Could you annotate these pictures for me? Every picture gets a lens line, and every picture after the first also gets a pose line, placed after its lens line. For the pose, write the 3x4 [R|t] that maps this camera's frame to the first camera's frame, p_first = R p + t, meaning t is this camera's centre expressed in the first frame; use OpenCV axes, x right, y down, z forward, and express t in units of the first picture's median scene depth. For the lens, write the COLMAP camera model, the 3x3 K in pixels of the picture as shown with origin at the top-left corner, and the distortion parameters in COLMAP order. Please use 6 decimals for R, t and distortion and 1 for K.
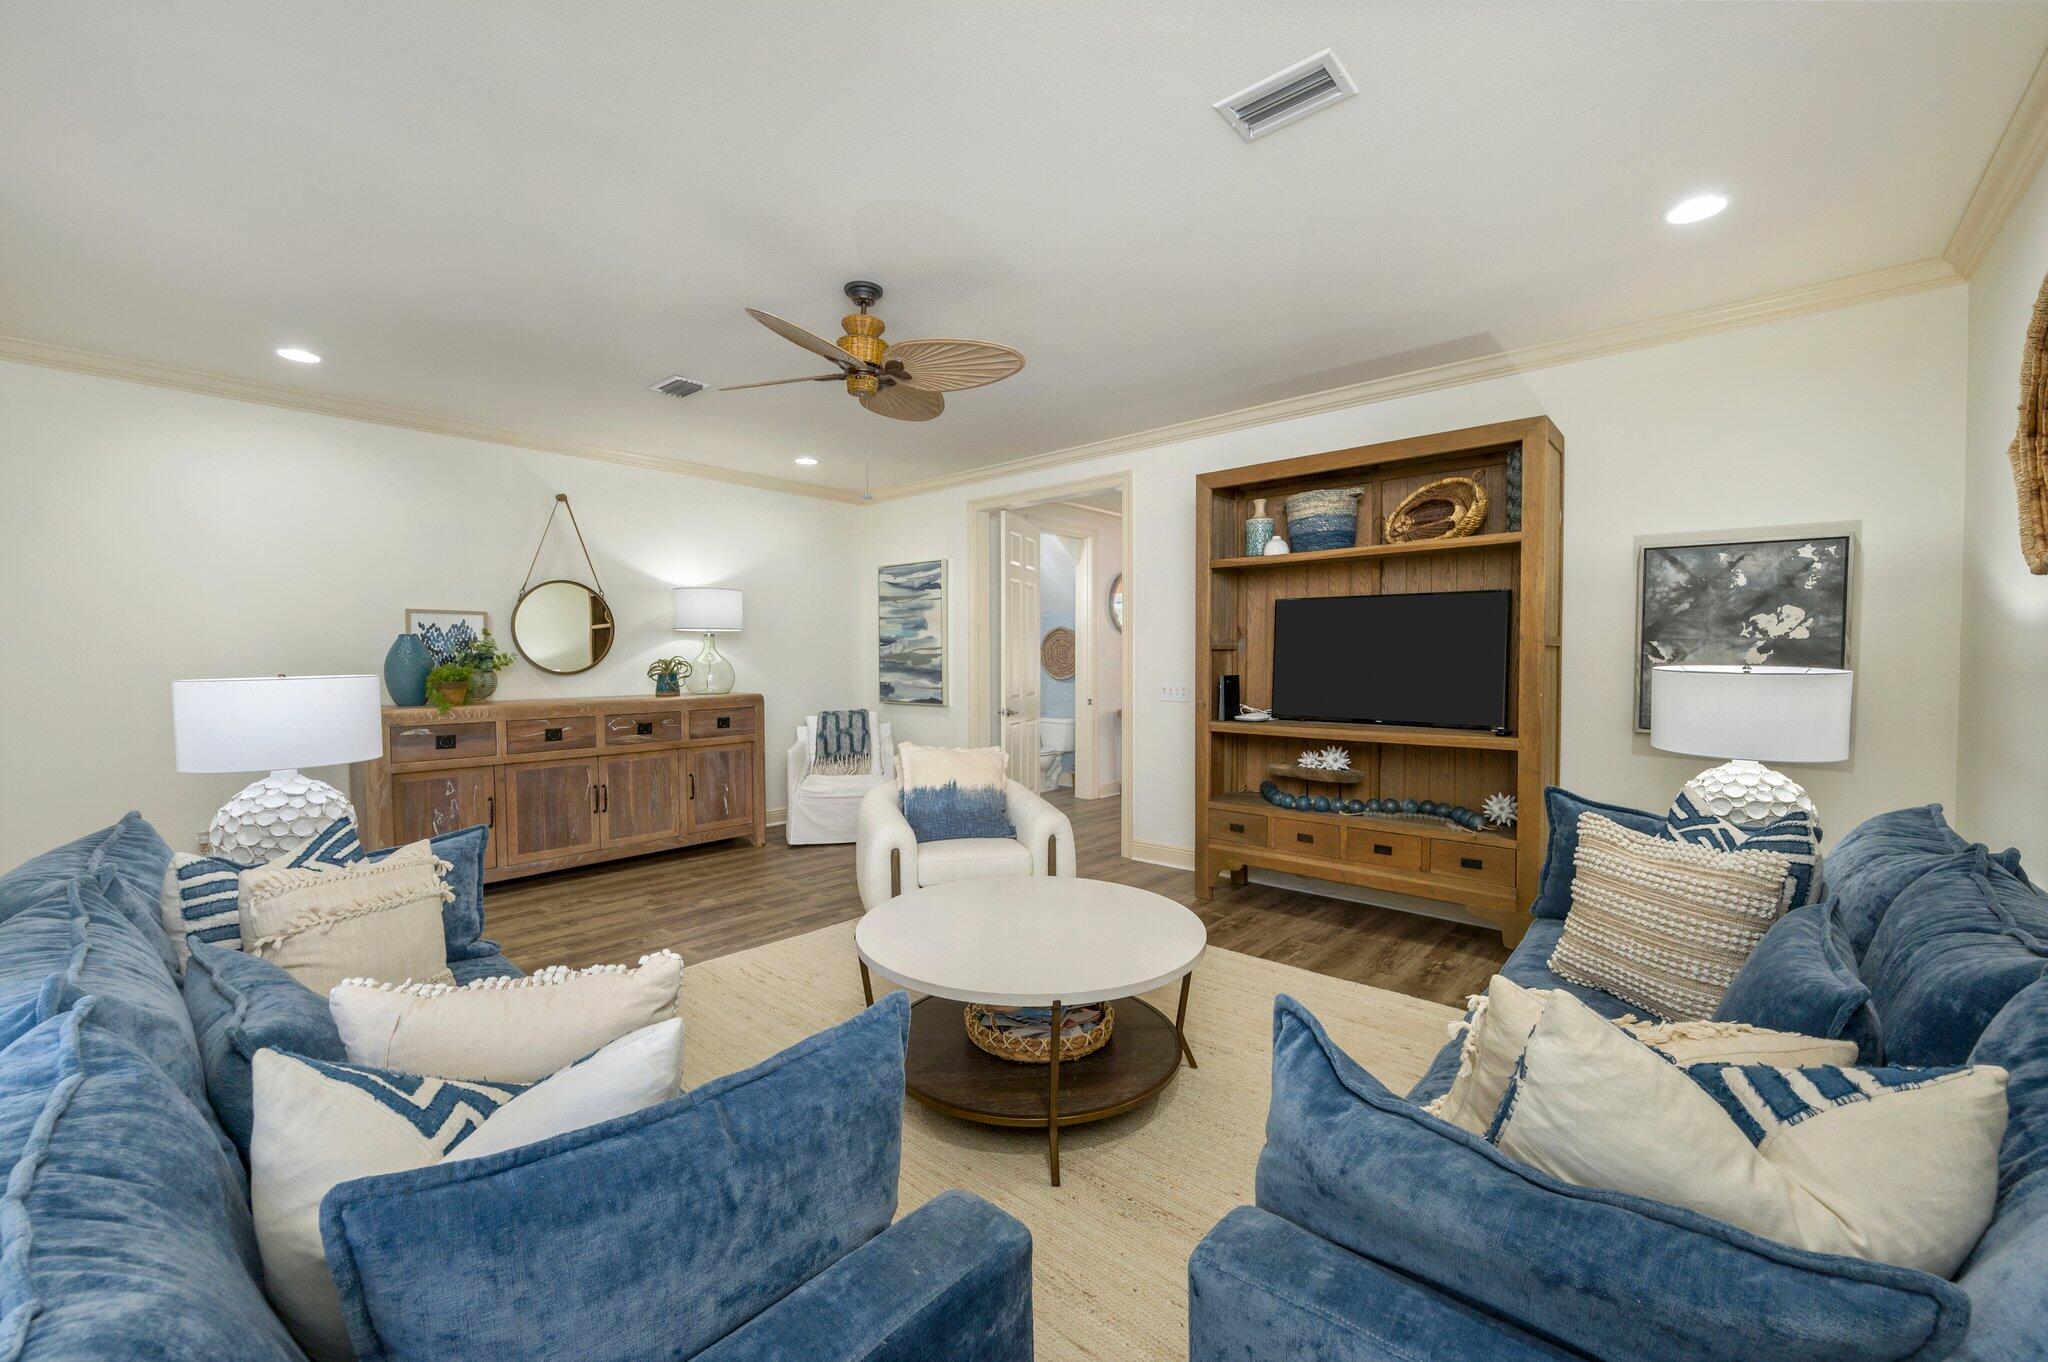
lens RADIAL K [[828.3, 0, 1010.4], [0, 828.3, 674.5], [0, 0, 1]] dist [0.002696, -0.000501]
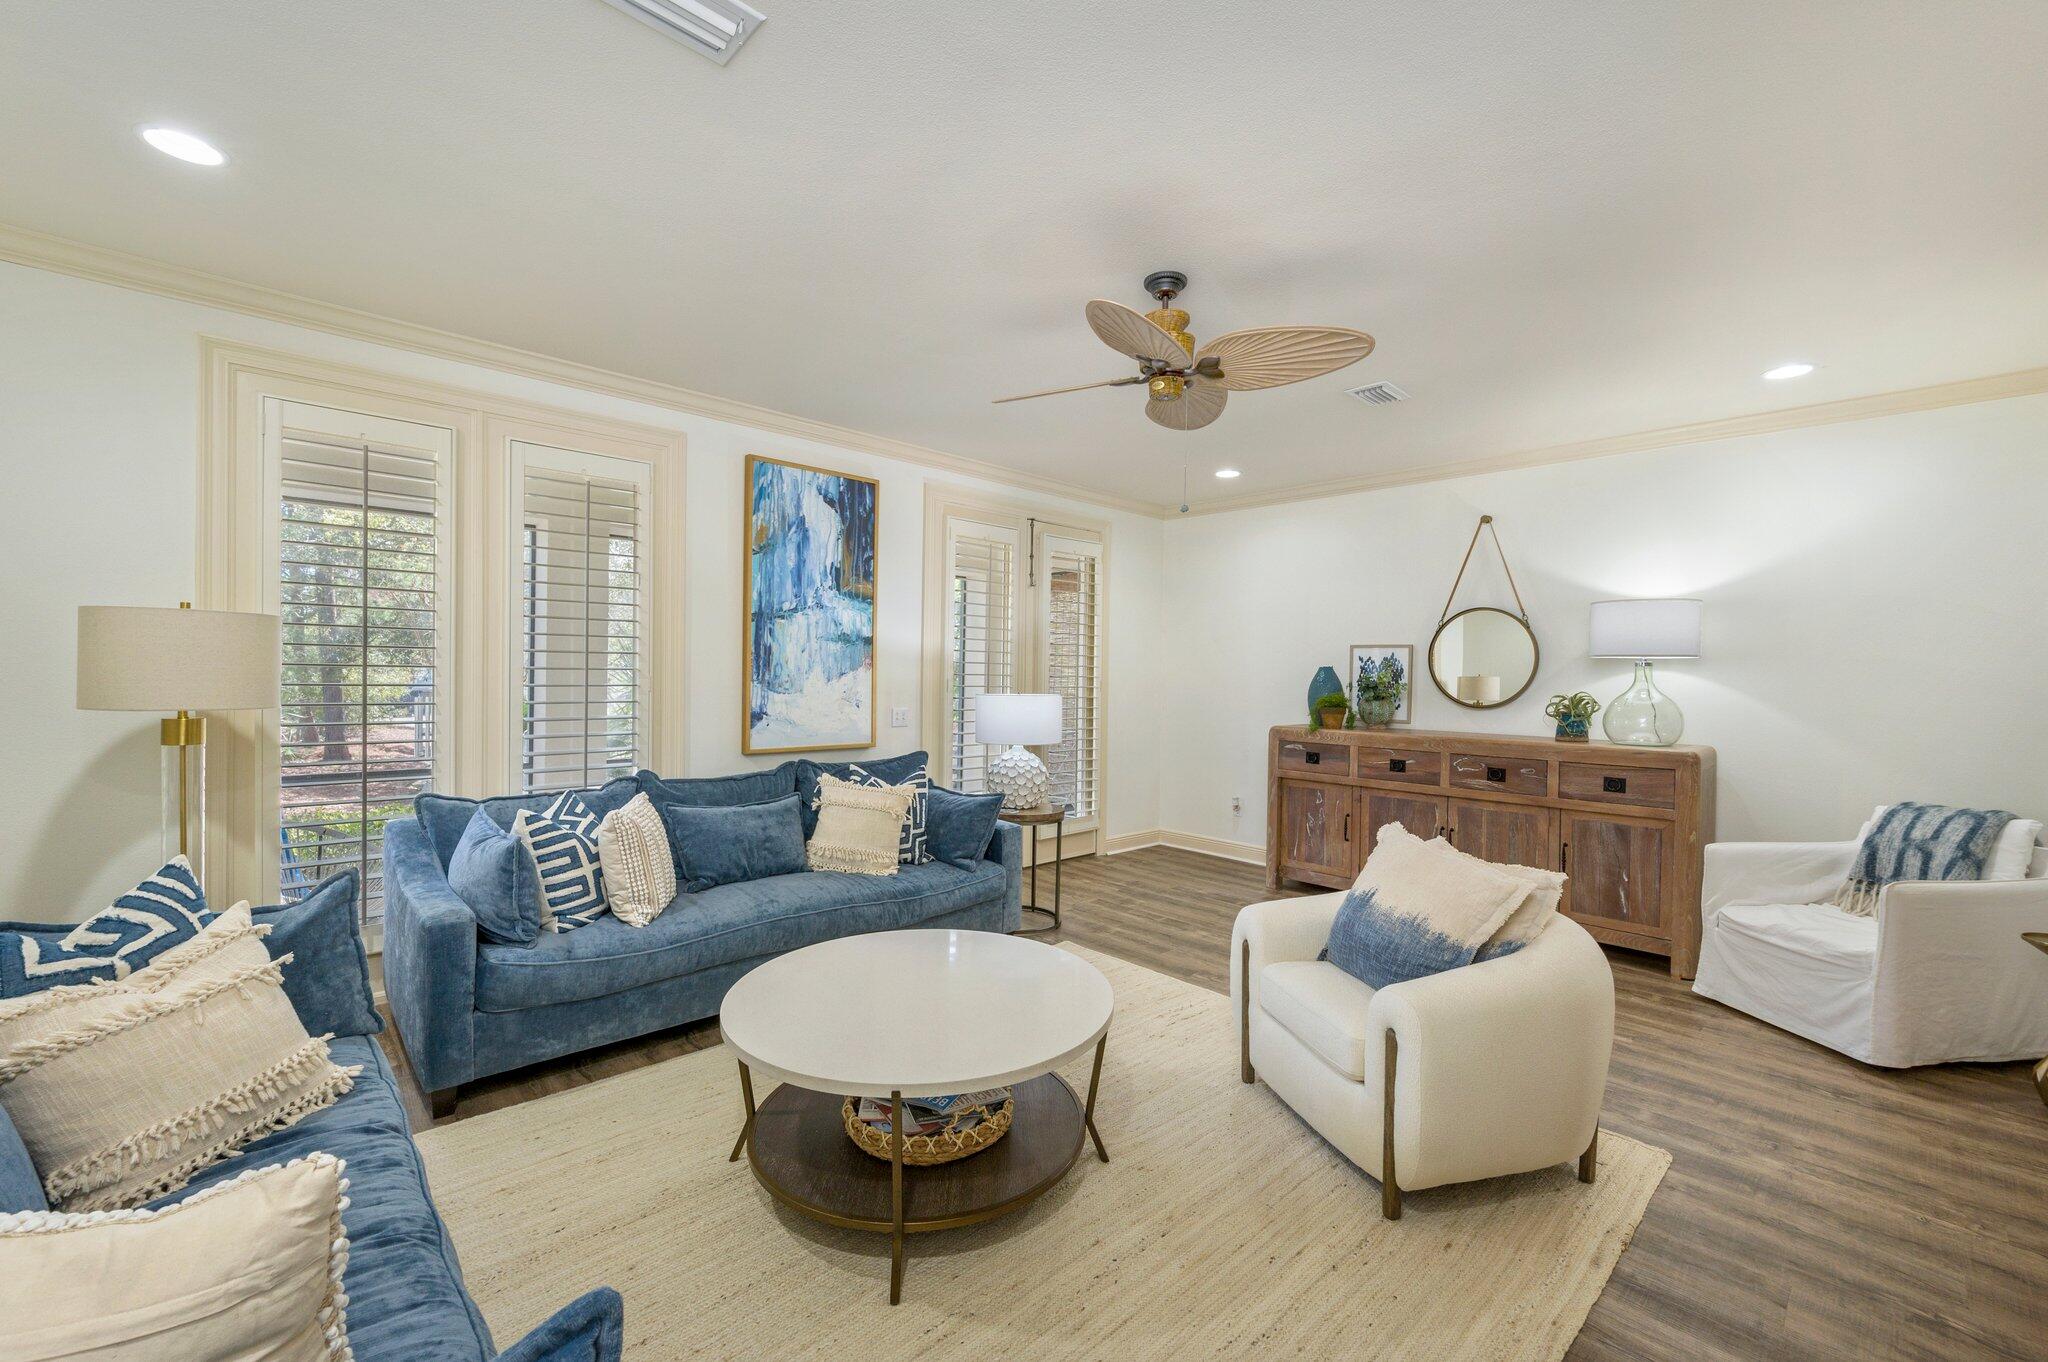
lens RADIAL K [[828.3, 0, 1019.8], [0, 828.3, 678.7], [0, 0, 1]] dist [0.002696, -0.000501]
pose [[-0.077083, 0.010946, -0.996965, 0.493440], [-0.038570, 0.999159, 0.013952, -0.029391], [0.996278, 0.039528, -0.076596, 0.627041]]
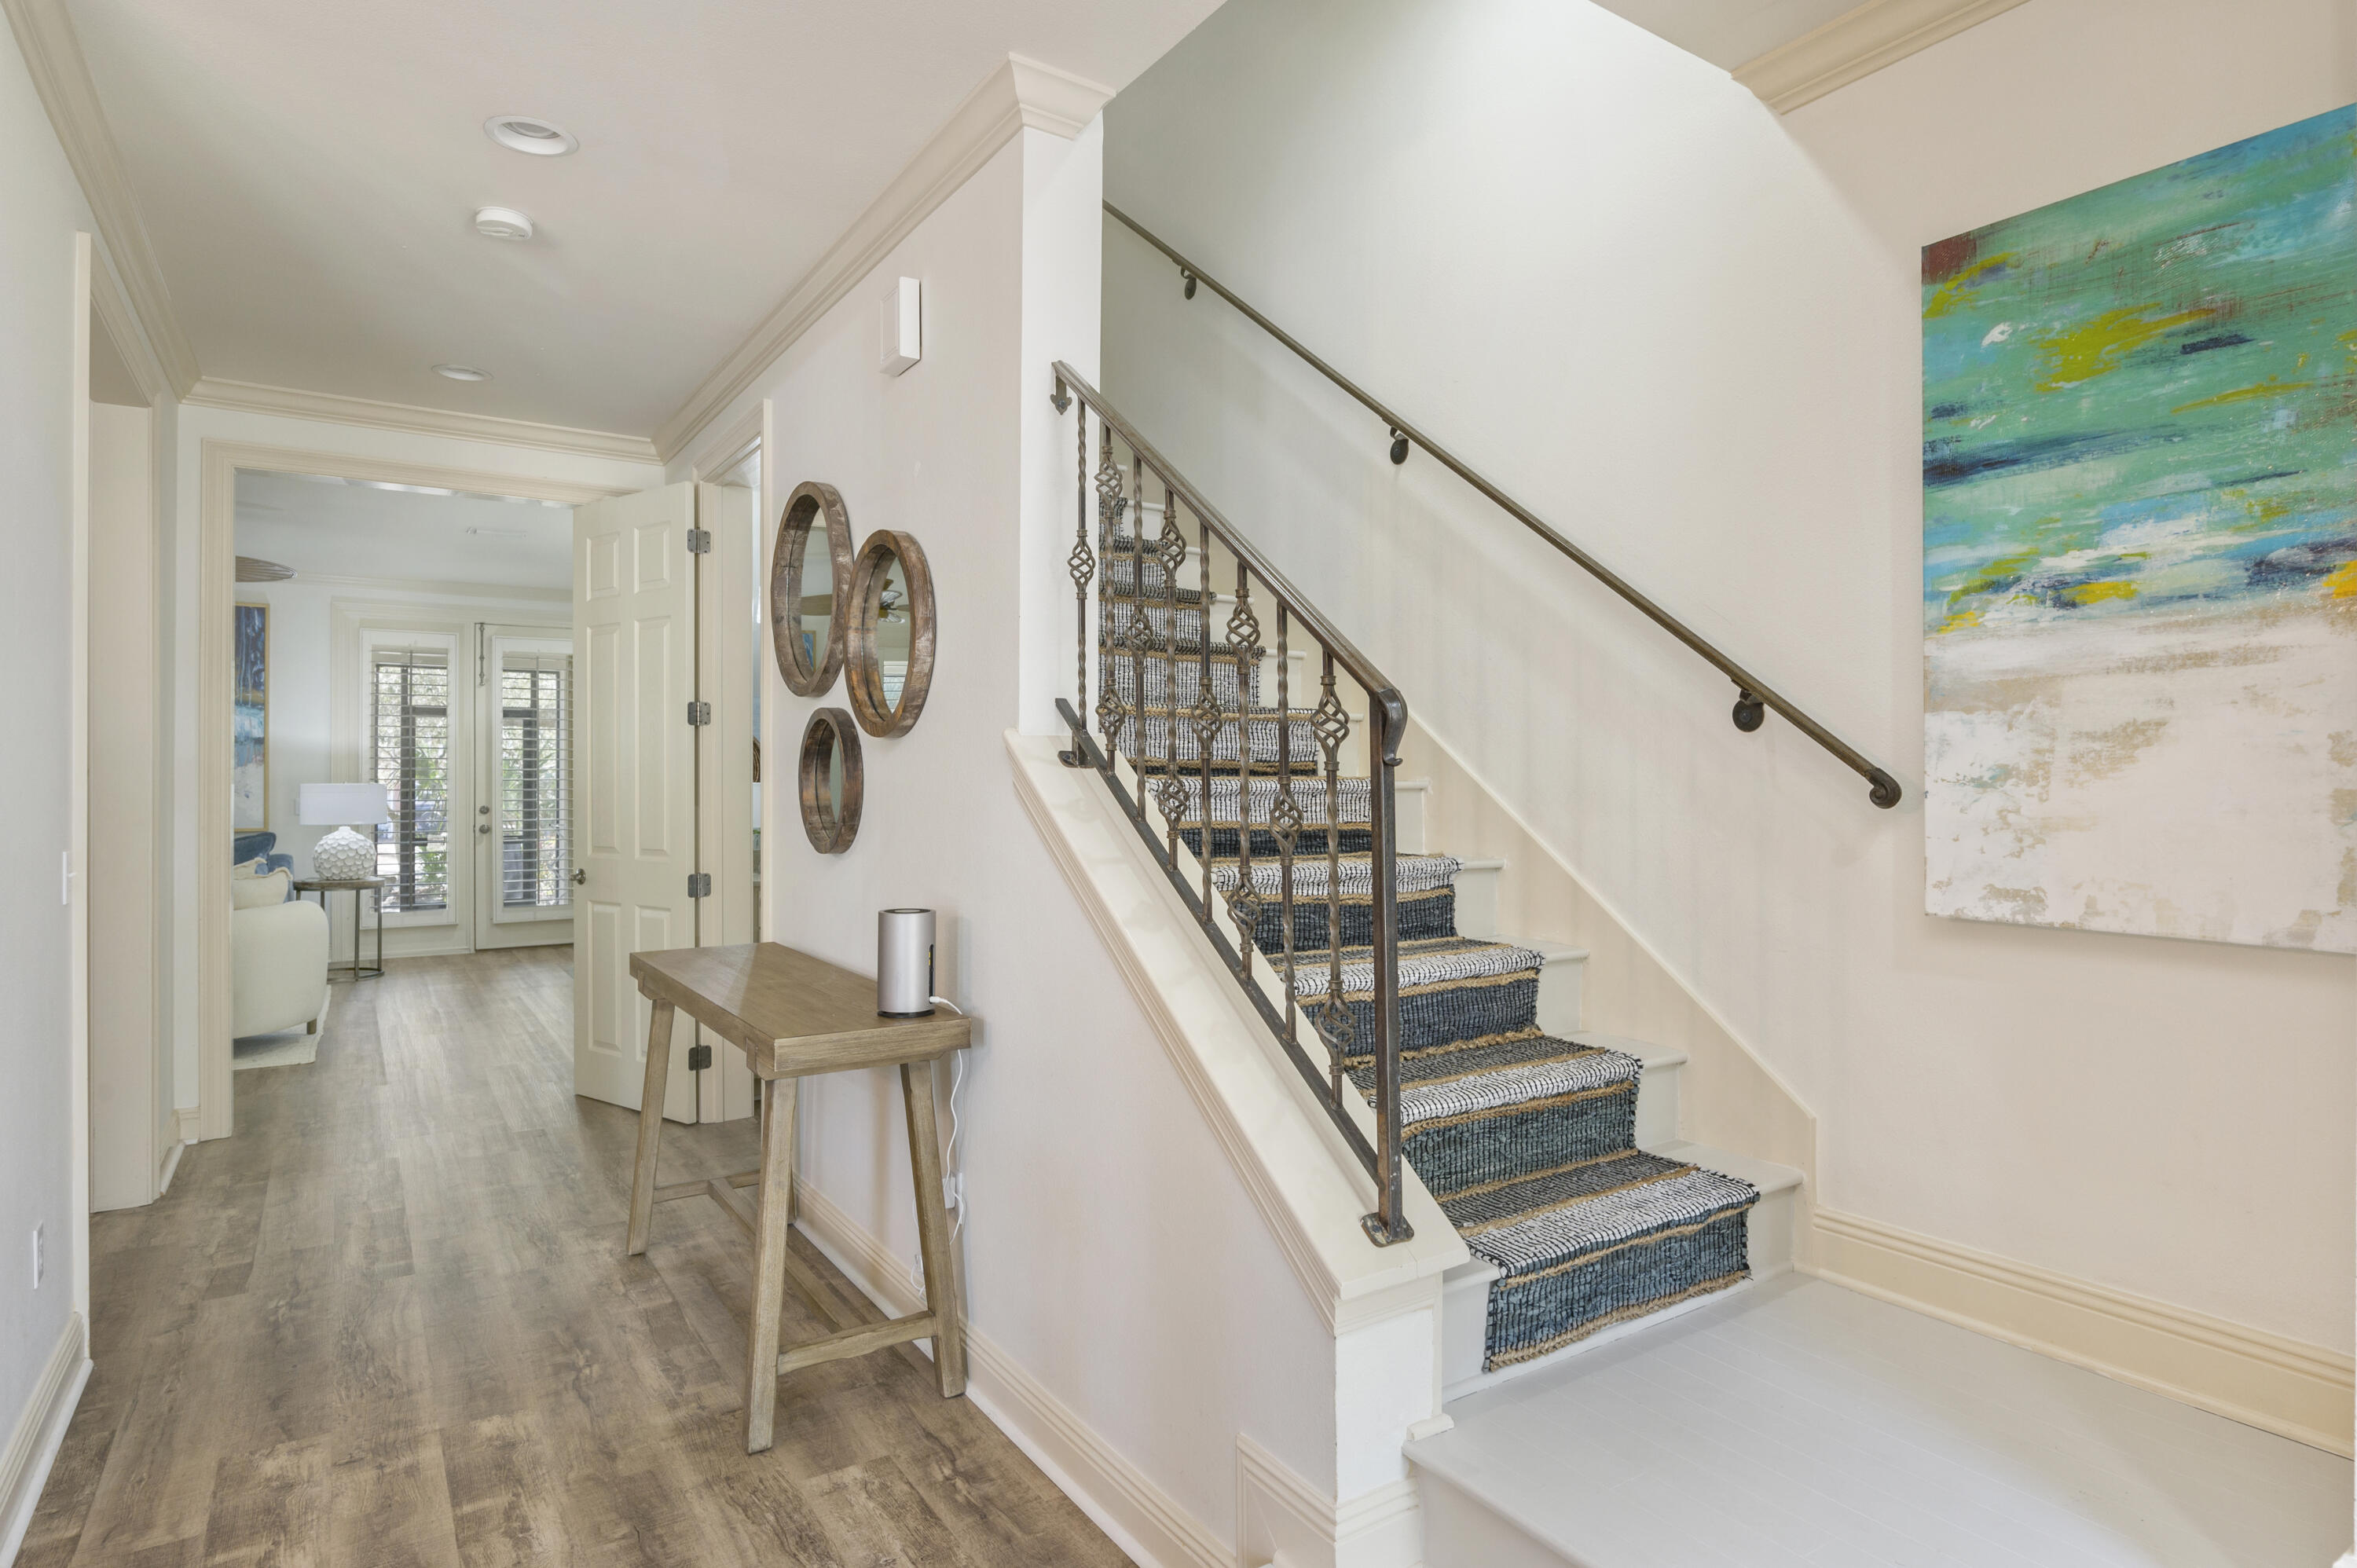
lens RADIAL K [[1273.8, 0, 1194.1], [0, 1273.8, 773.6], [0, 0, 1]] dist [-0.007576, 0.000476]
pose [[-0.226348, 0.005264, -0.974032, 0.975549], [-0.025052, 0.999623, 0.011223, -0.061877], [0.973724, 0.026942, -0.226131, 2.099828]]
